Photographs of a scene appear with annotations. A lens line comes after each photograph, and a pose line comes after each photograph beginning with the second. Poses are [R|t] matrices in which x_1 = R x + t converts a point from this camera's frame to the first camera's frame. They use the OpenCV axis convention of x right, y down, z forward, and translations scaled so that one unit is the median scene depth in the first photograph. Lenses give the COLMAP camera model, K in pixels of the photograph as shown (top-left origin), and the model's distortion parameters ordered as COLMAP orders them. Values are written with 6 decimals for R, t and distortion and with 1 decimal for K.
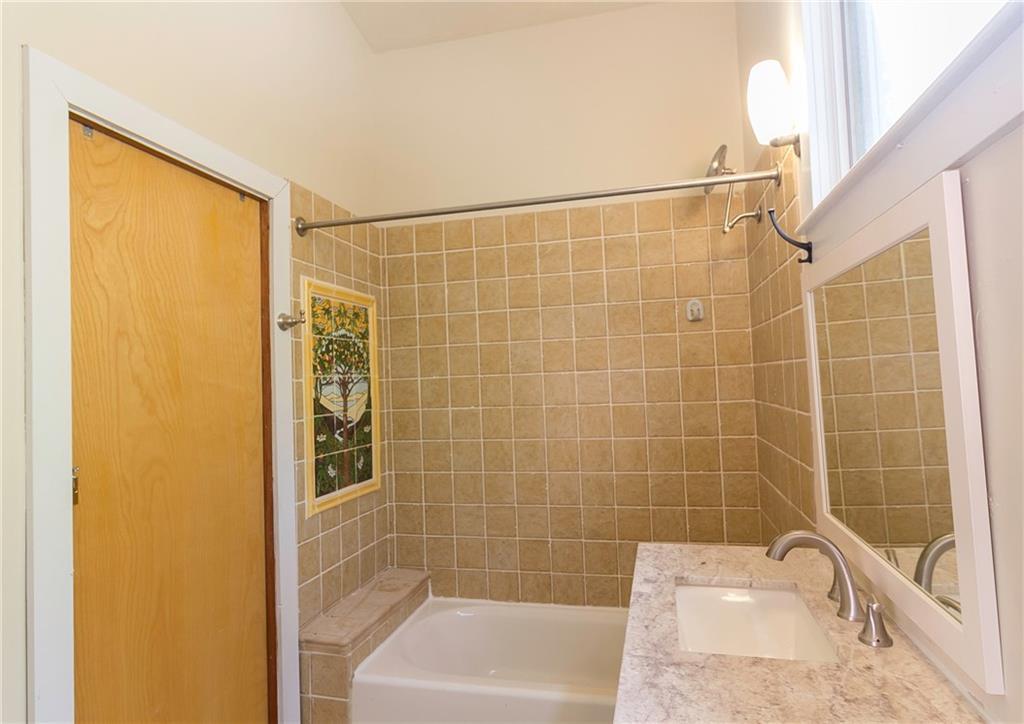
lens RADIAL K [[592.0, 0, 511.7], [0, 592.0, 357.4], [0, 0, 1]] dist [0.004714, 0.000910]
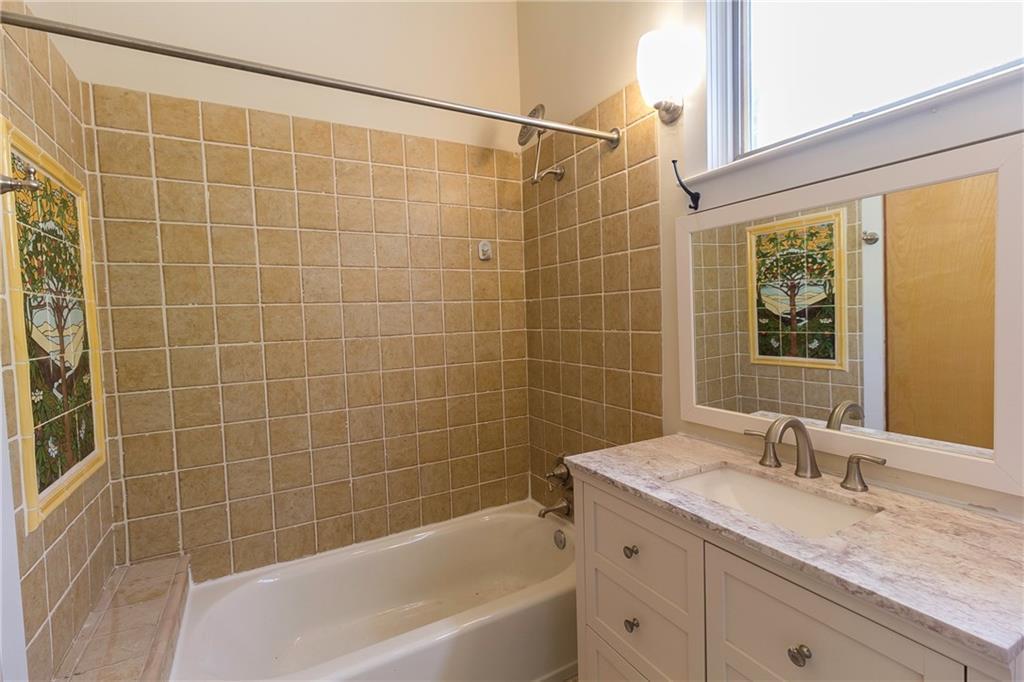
lens RADIAL K [[469.7, 0, 510.7], [0, 469.7, 338.0], [0, 0, 1]] dist [0.007116, -0.000028]
pose [[0.734832, -0.021314, 0.677914, -0.256541], [-0.020436, 0.998356, 0.053541, 0.036672], [-0.677941, -0.053198, 0.733189, 0.287445]]
